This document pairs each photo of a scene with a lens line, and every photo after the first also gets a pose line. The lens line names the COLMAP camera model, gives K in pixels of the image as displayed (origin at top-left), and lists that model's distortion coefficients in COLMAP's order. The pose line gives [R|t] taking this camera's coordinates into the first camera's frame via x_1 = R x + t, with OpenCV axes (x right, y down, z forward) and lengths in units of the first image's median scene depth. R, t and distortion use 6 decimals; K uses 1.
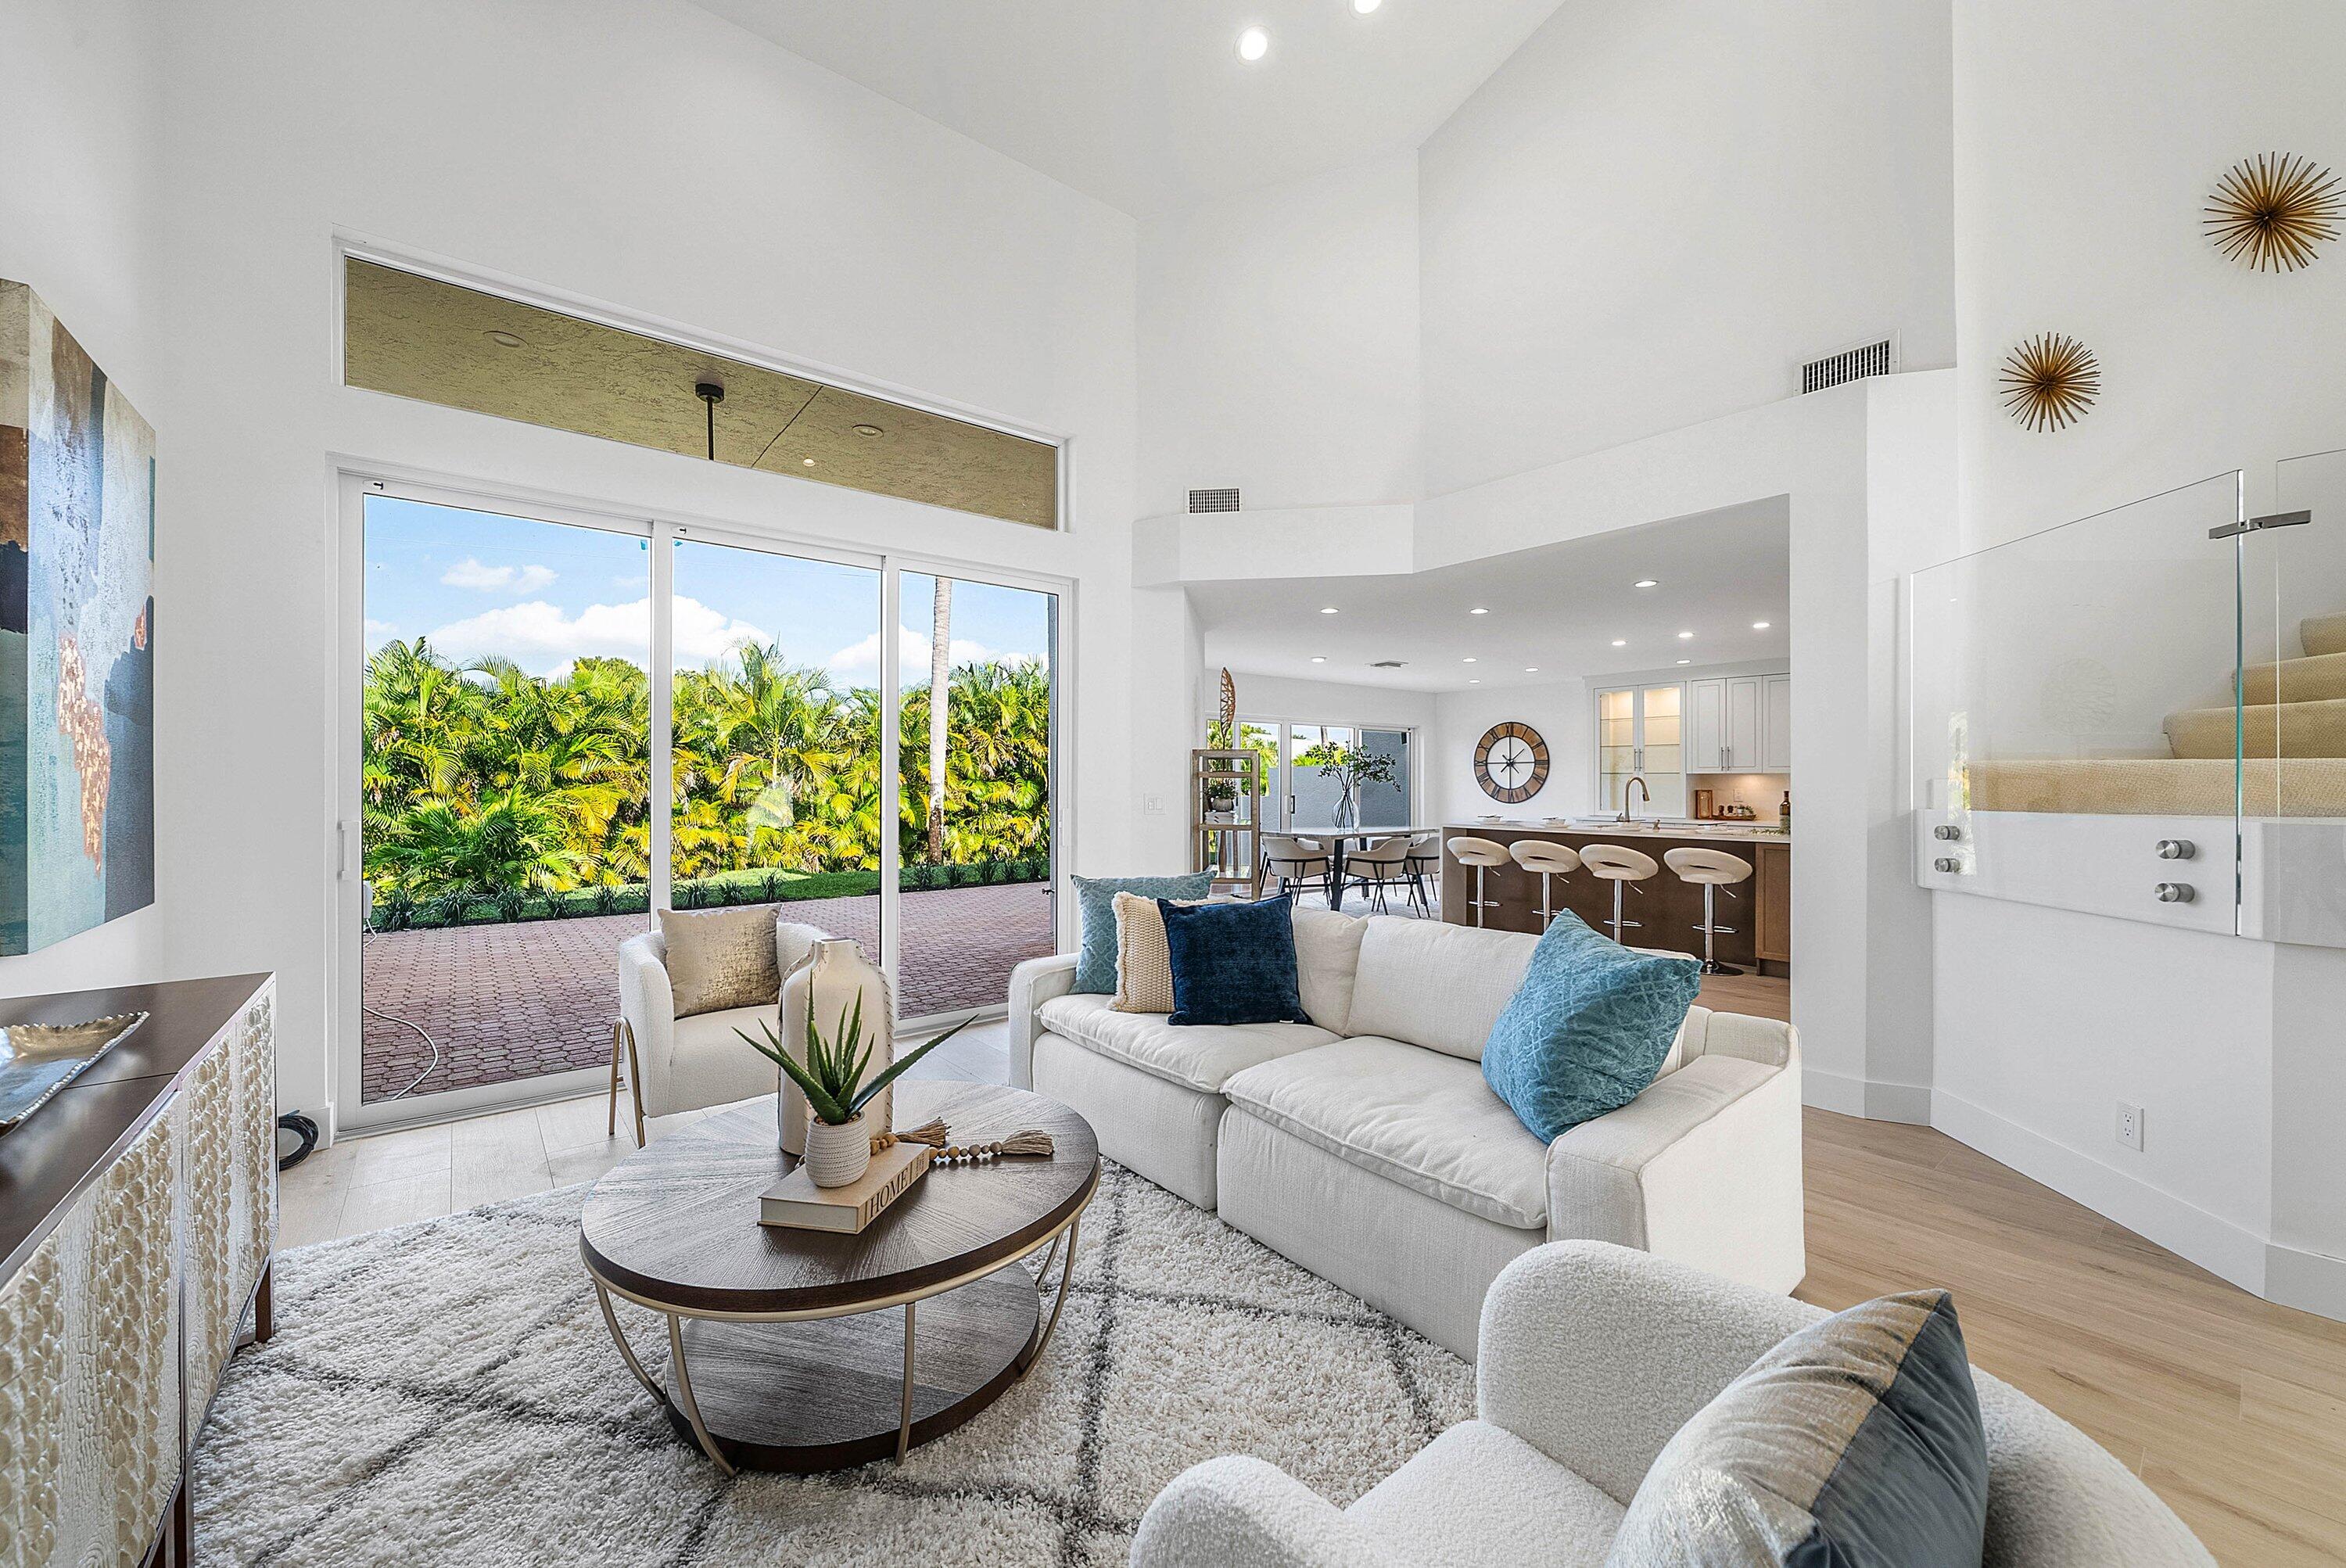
lens RADIAL K [[874.3, 0, 1173.0], [0, 874.3, 784.0], [0, 0, 1]] dist [-0.000396, -0.000132]
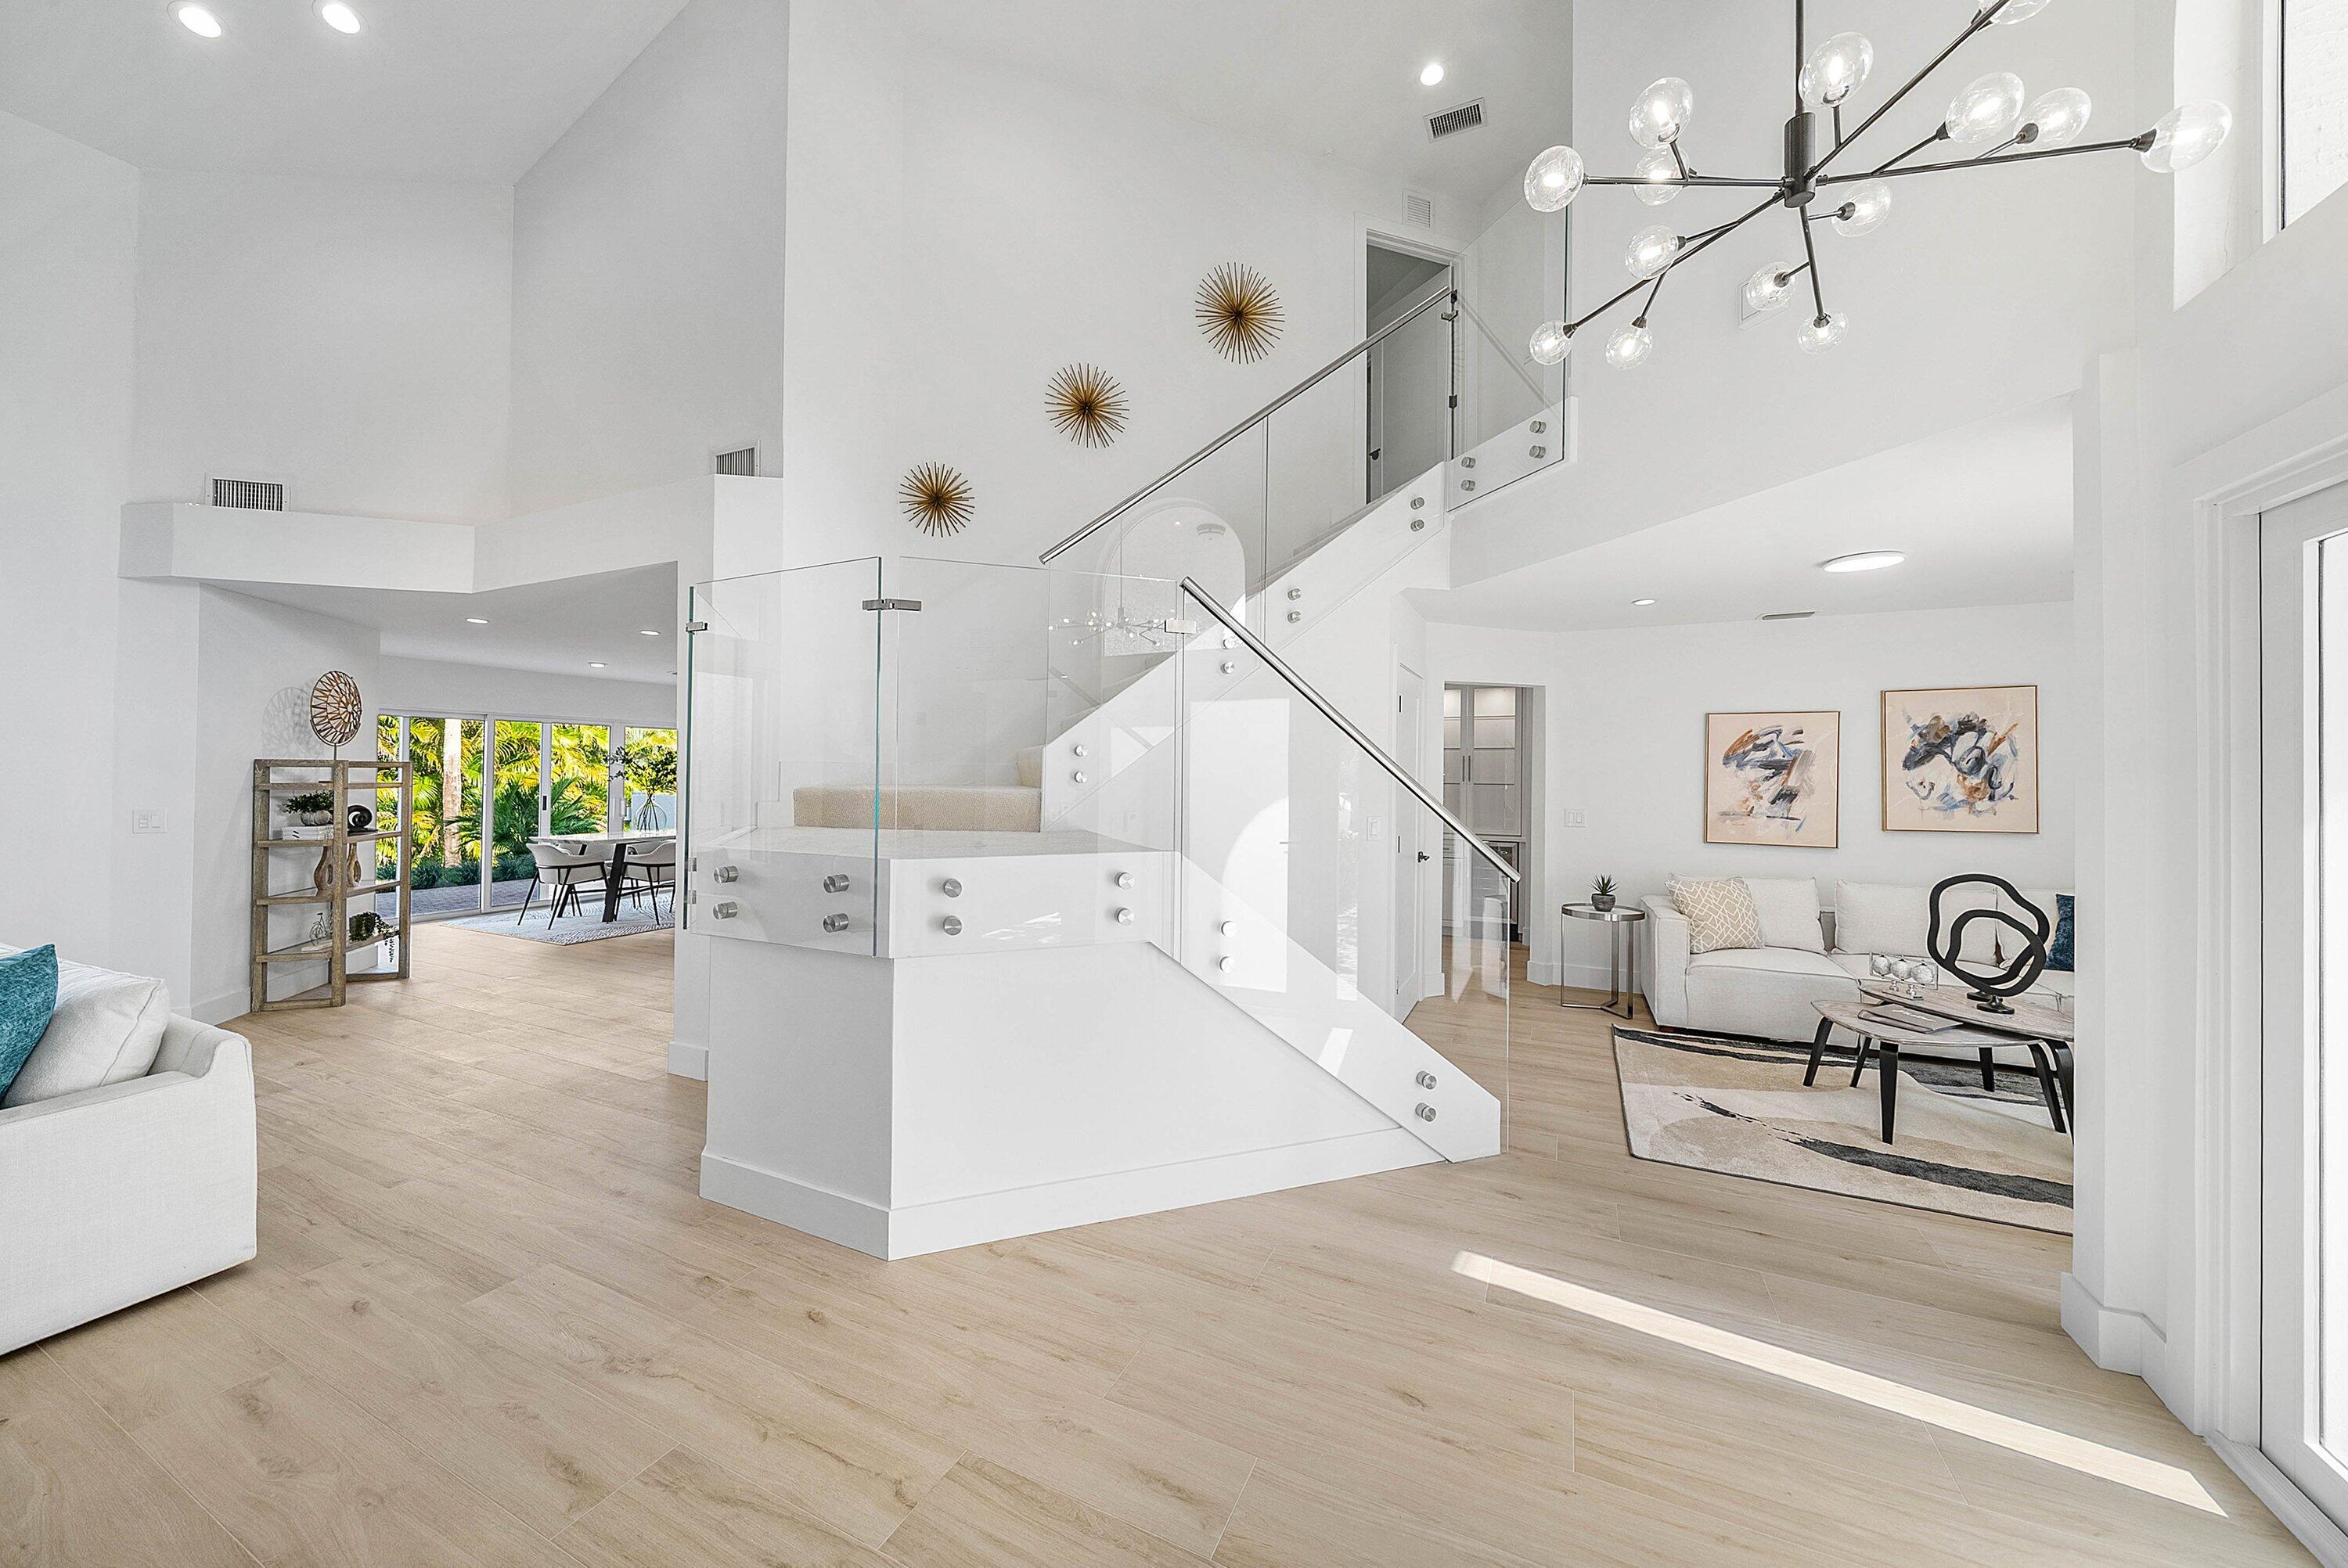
lens RADIAL K [[817.1, 0, 1174.4], [0, 817.1, 776.3], [0, 0, 1]] dist [-0.002017, -0.000238]
pose [[0.915155, 0.012533, 0.402907, 0.607953], [-0.011936, 0.999921, -0.003993, -0.030589], [-0.402925, -0.001154, 0.915232, -0.197244]]
